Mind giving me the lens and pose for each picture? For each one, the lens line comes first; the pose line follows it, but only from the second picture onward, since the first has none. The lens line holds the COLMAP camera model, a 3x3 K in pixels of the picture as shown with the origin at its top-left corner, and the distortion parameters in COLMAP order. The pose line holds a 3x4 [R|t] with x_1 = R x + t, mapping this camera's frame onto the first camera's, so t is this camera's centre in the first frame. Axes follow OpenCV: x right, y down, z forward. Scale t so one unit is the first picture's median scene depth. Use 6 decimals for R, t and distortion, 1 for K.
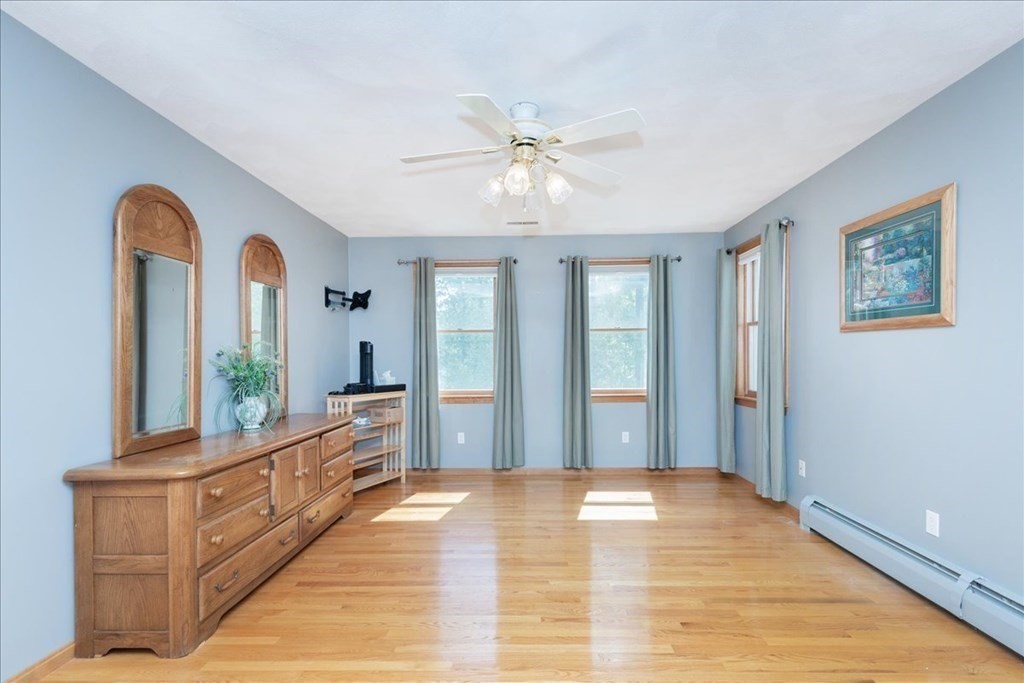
lens RADIAL K [[469.4, 0, 510.7], [0, 469.4, 360.5], [0, 0, 1]] dist [0.000051, -0.000134]
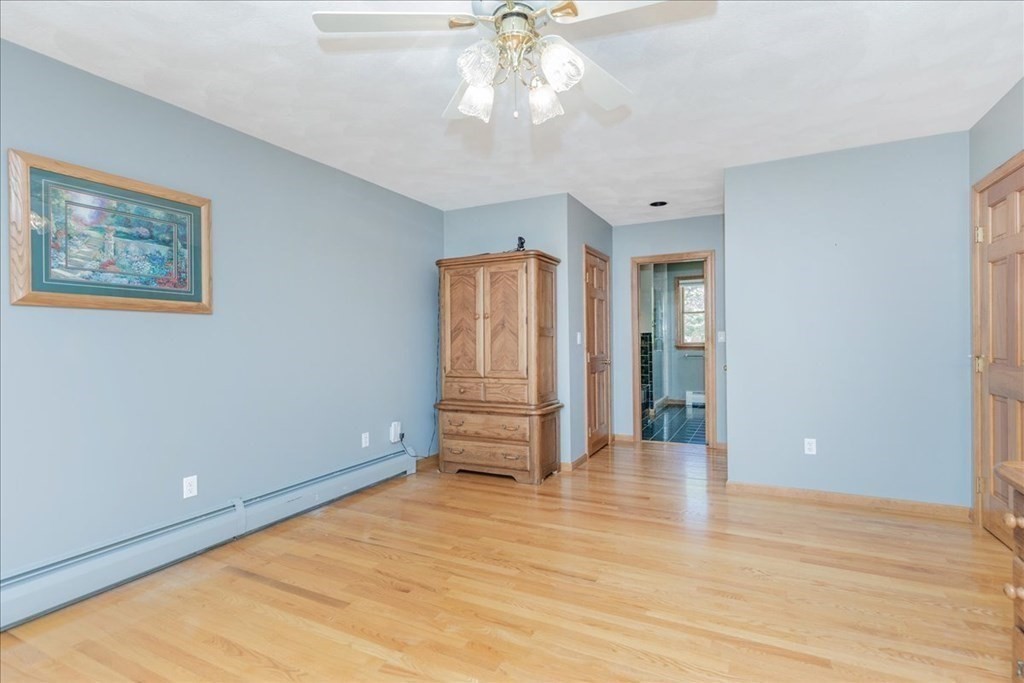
lens RADIAL K [[457.7, 0, 509.4], [0, 457.7, 341.9], [0, 0, 1]] dist [-0.000346, -0.000139]
pose [[-0.898975, 0.018388, 0.437613, -0.228434], [0.026268, 0.999583, 0.011959, 0.003899], [-0.437211, 0.022246, -0.899084, 1.349700]]
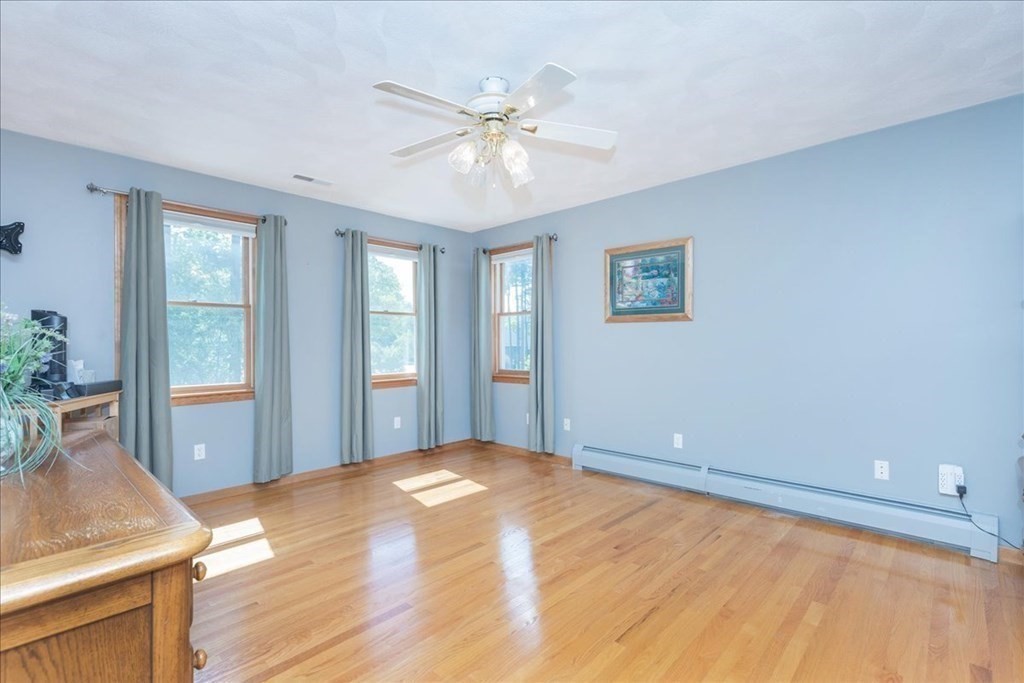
lens RADIAL K [[473.9, 0, 510.9], [0, 473.9, 344.8], [0, 0, 1]] dist [0.000688, 0.000089]
pose [[0.662833, 0.002871, 0.748762, -0.593640], [0.006678, 0.999930, -0.009746, 0.019453], [-0.748738, 0.011460, 0.662767, 0.277386]]
